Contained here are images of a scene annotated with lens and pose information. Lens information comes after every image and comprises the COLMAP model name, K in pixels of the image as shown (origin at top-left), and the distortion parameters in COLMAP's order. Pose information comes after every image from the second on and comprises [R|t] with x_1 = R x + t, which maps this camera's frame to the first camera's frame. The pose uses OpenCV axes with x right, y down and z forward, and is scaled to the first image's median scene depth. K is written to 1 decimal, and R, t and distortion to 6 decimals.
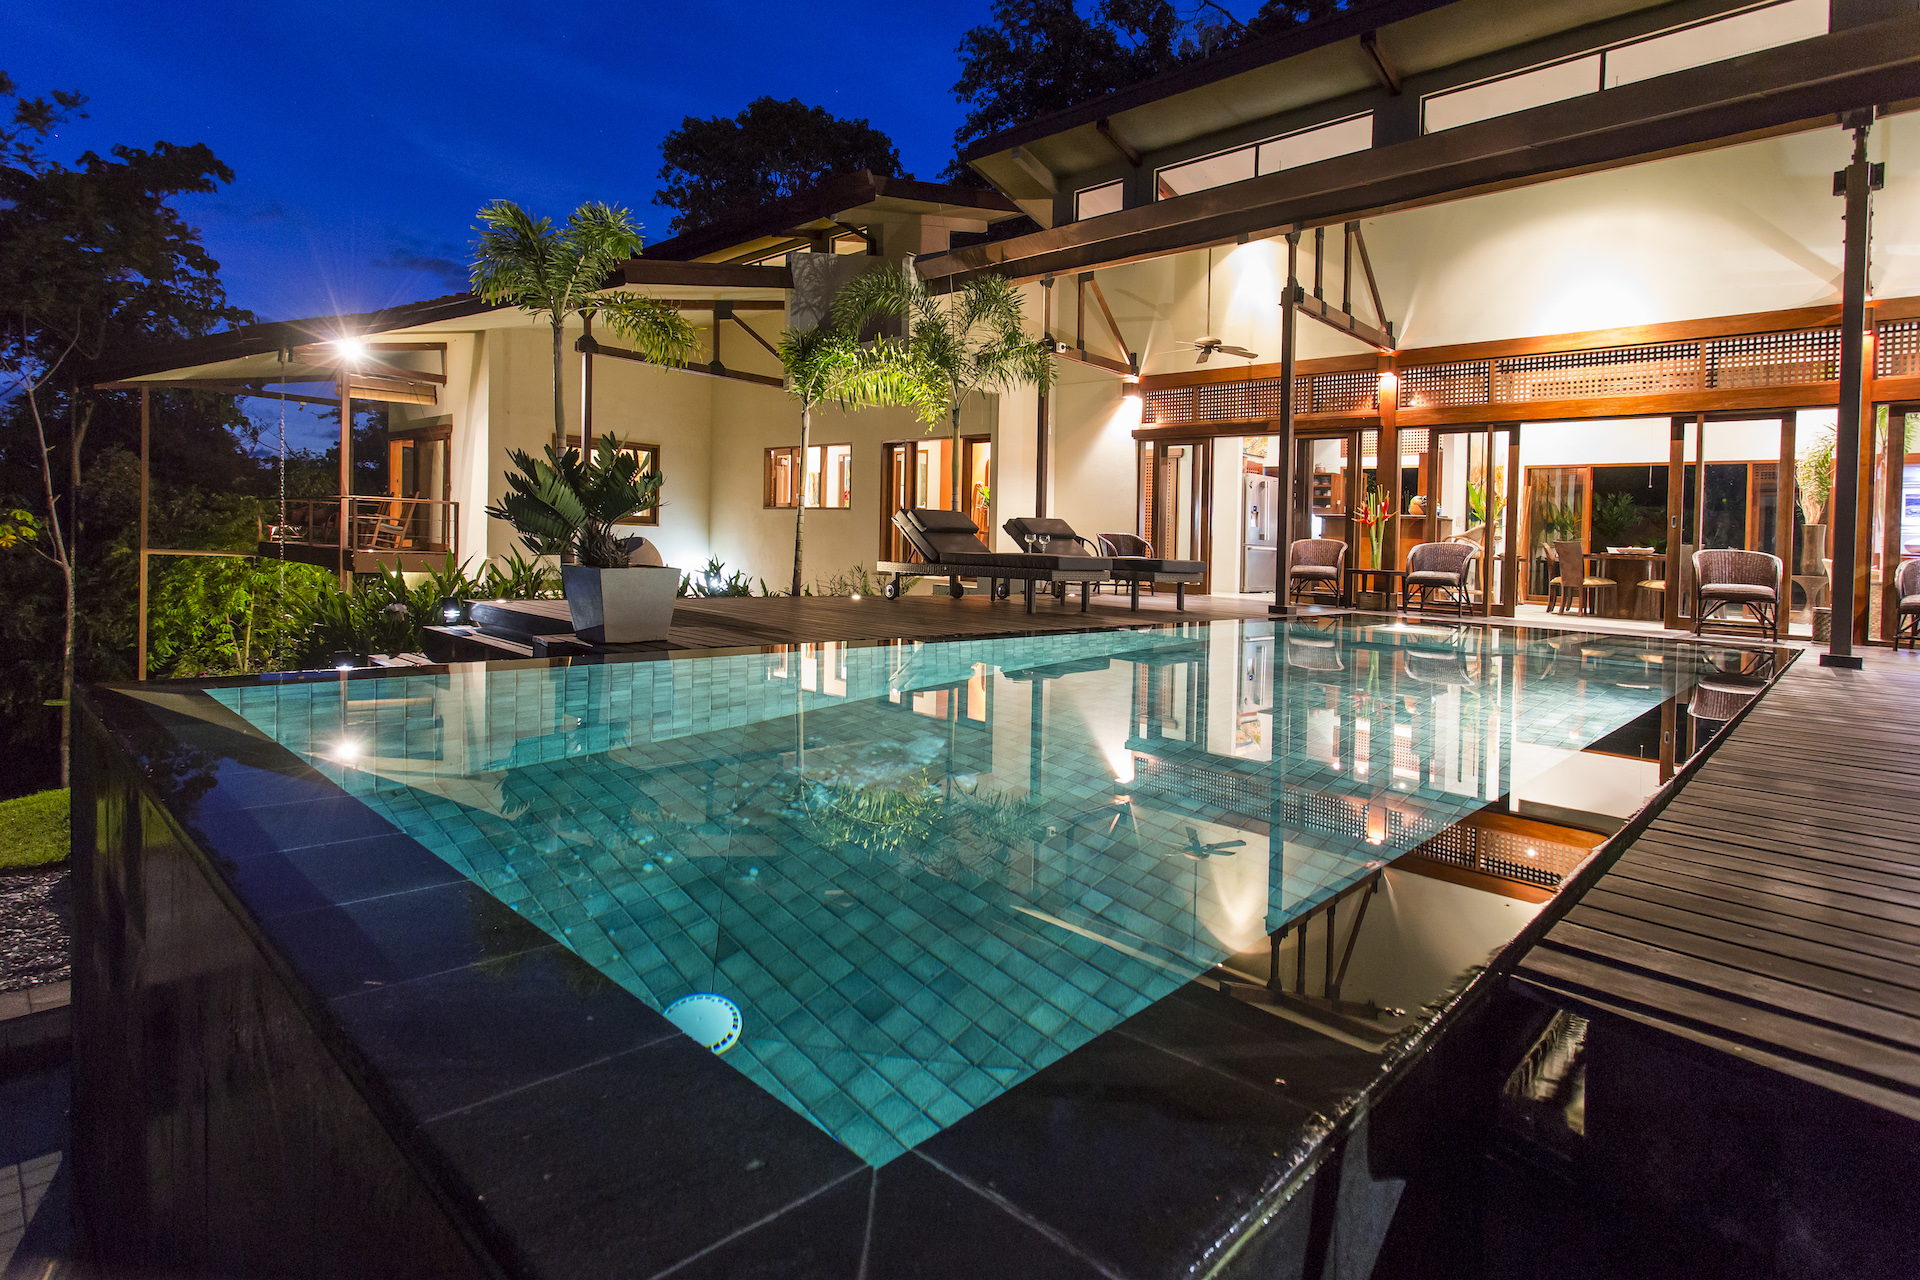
lens RADIAL K [[946.5, 0, 964.4], [0, 946.5, 569.1], [0, 0, 1]] dist [0.001467, 0.000284]
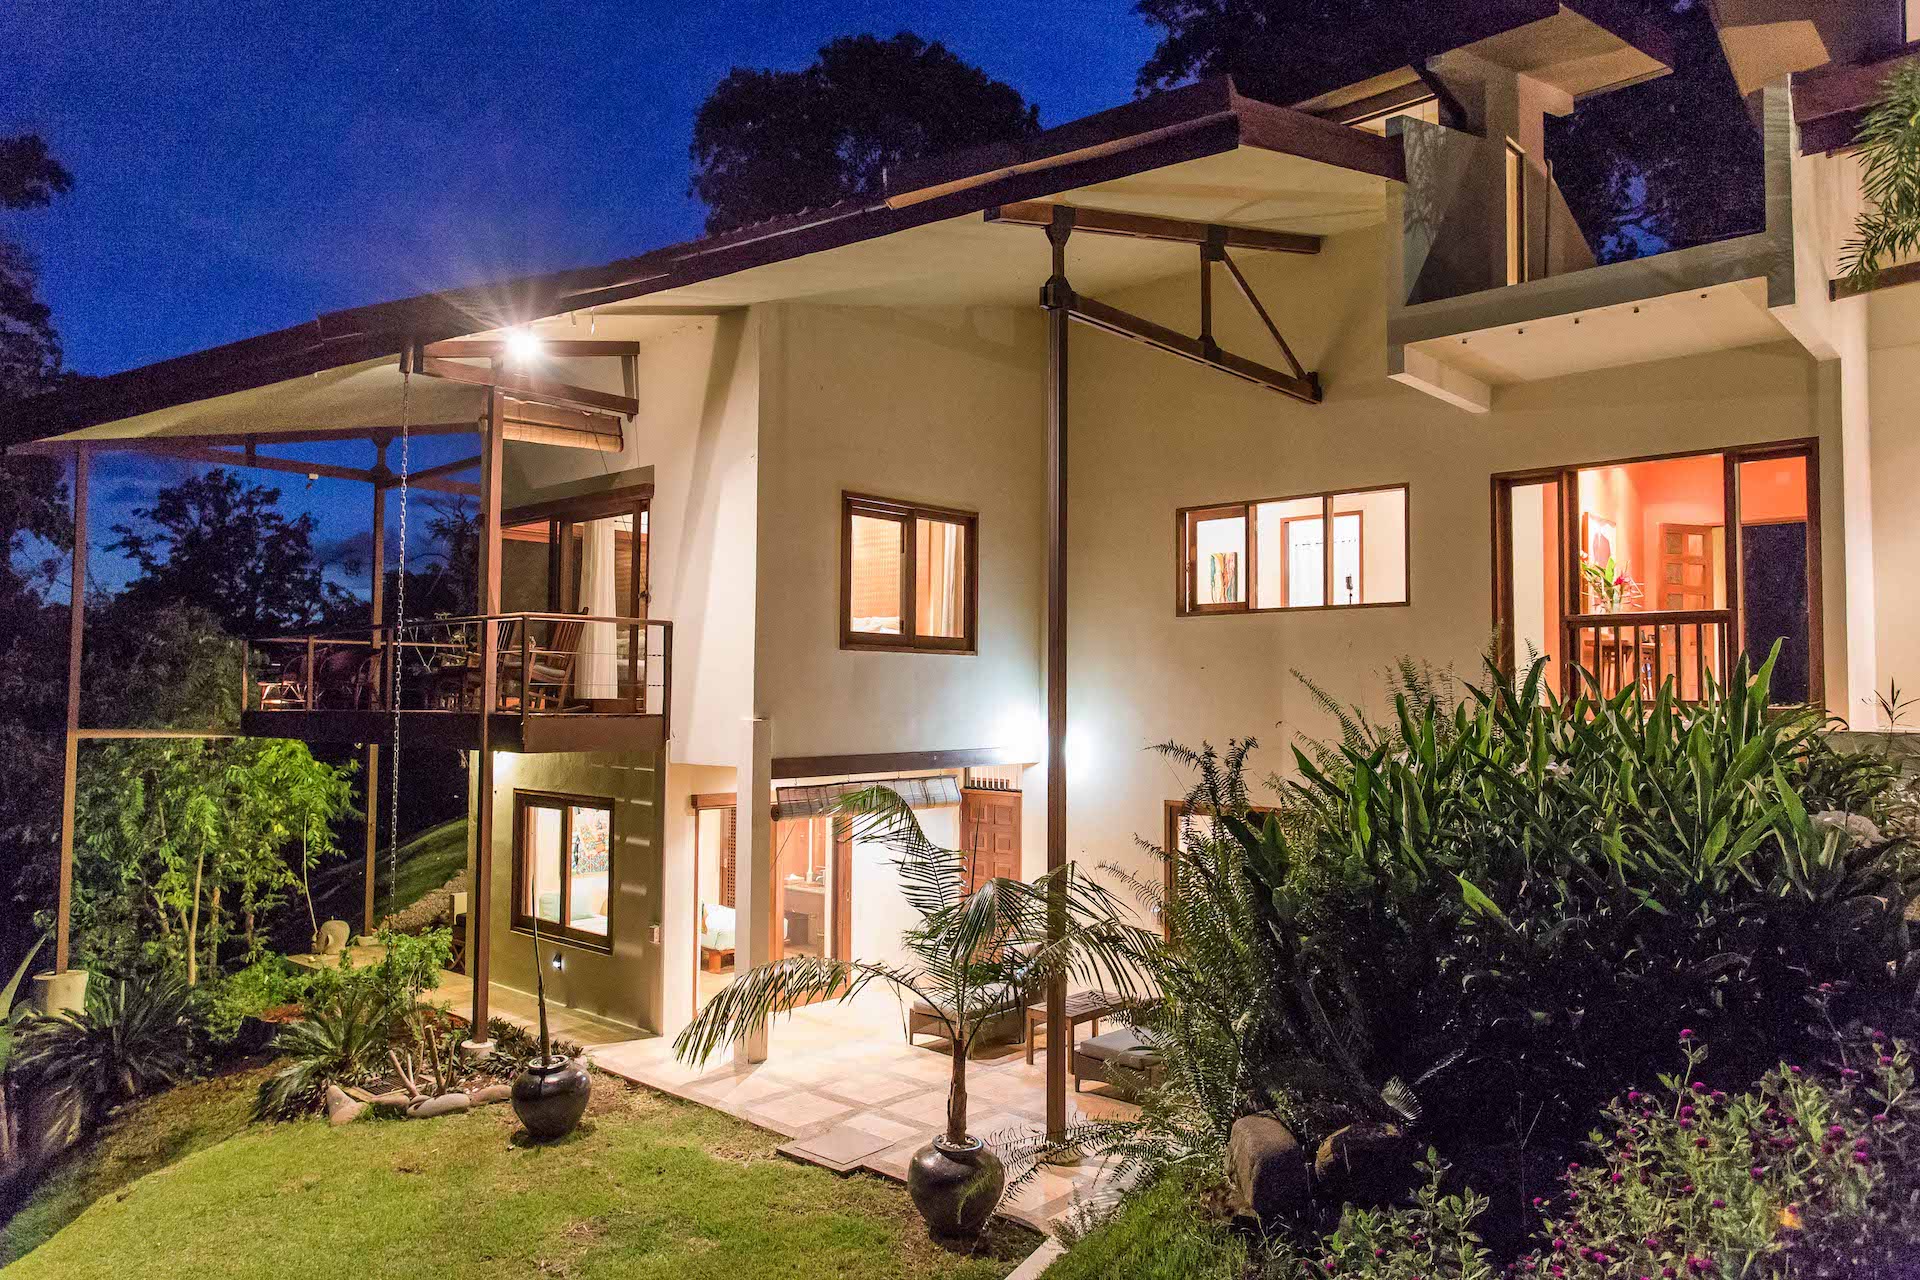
lens RADIAL K [[1298.9, 0, 960.0], [0, 1298.9, 640.0], [0, 0, 1]] dist [-0.005945, -0.001727]
pose [[0.999222, -0.039434, 0.000028, -0.348286], [0.039348, 0.997017, -0.066392, -0.002470], [0.002590, 0.066342, 0.997794, 0.229842]]
